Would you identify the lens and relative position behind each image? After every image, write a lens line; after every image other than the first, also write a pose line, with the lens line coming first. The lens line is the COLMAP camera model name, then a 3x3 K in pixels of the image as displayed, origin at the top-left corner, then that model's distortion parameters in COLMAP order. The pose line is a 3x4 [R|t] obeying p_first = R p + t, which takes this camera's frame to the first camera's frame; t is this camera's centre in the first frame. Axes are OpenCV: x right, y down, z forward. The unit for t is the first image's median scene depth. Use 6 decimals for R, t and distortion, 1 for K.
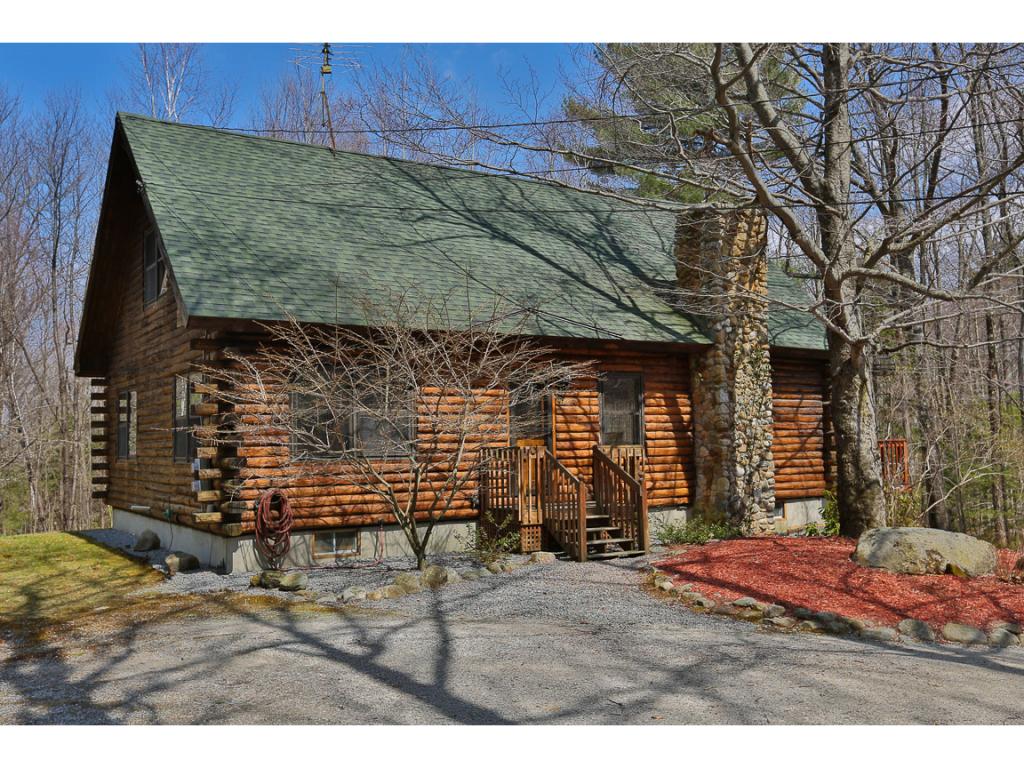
lens RADIAL K [[967.8, 0, 510.2], [0, 967.8, 387.7], [0, 0, 1]] dist [0.055249, 0.000000]
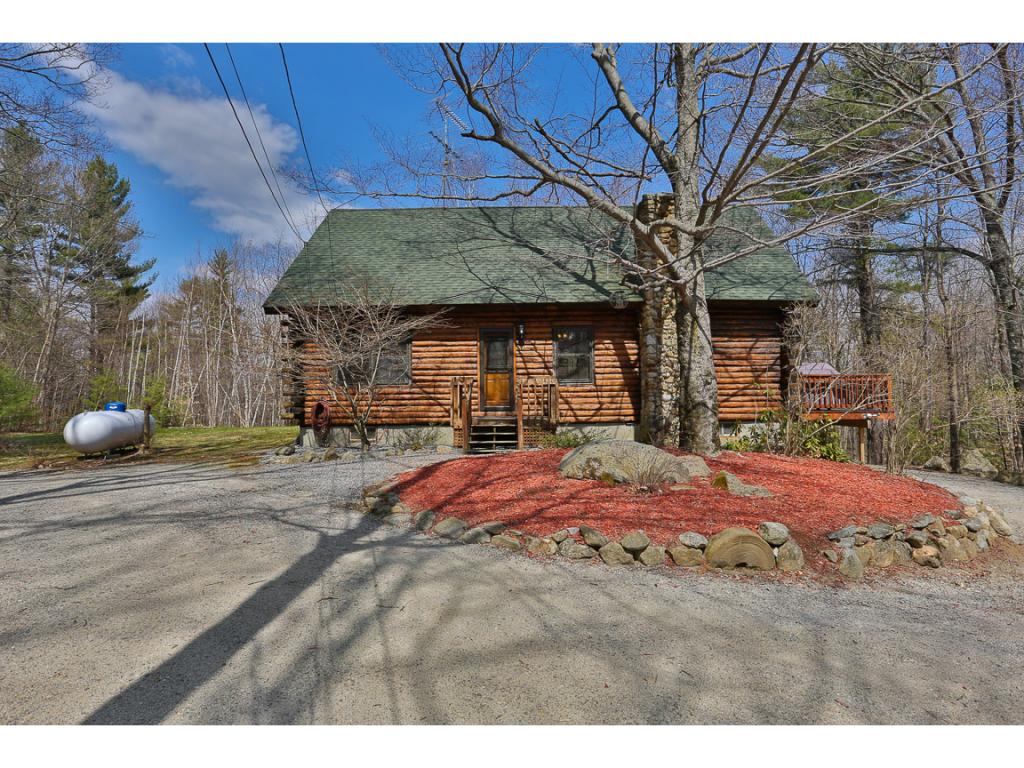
lens RADIAL K [[522.8, 0, 512.7], [0, 522.8, 382.3], [0, 0, 1]] dist [-0.040225, 0.000386]
pose [[0.843721, -0.006921, -0.536737, 0.438951], [0.028146, 0.999112, 0.031361, 0.038316], [0.536043, -0.041567, 0.843167, 0.300665]]
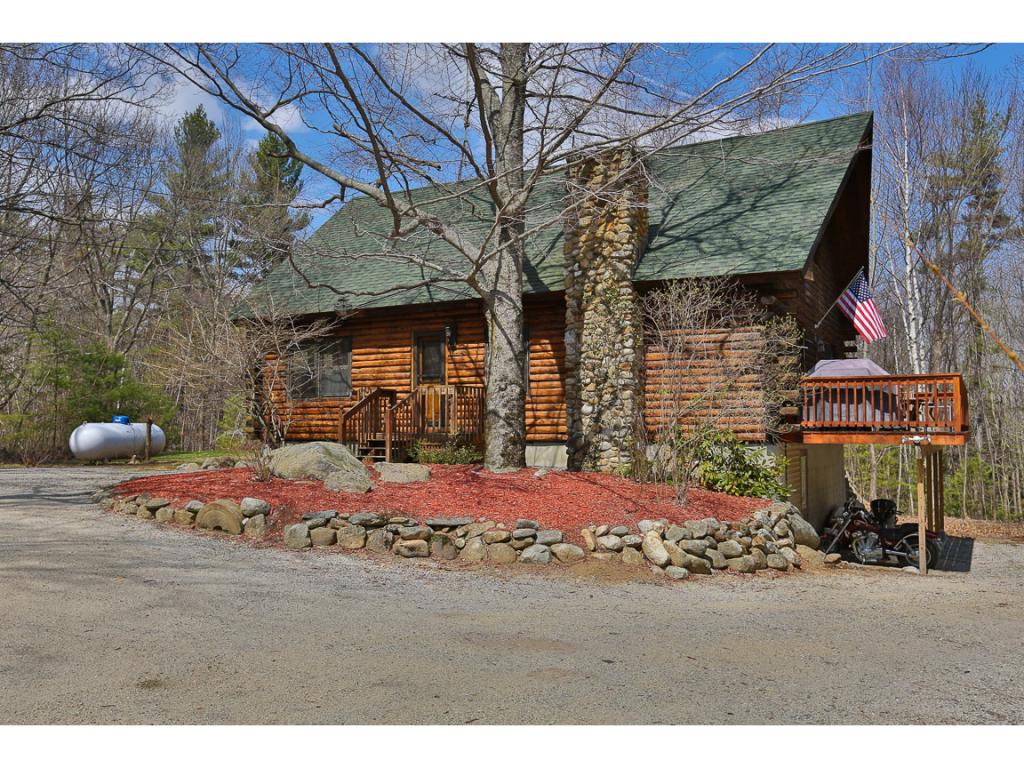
lens RADIAL K [[866.3, 0, 512.9], [0, 866.3, 382.3], [0, 0, 1]] dist [0.008366, 0.000270]
pose [[0.482931, -0.032906, -0.875040, 1.006733], [0.044596, 0.998921, -0.012952, 0.065893], [0.874522, -0.032768, 0.483878, 0.487965]]
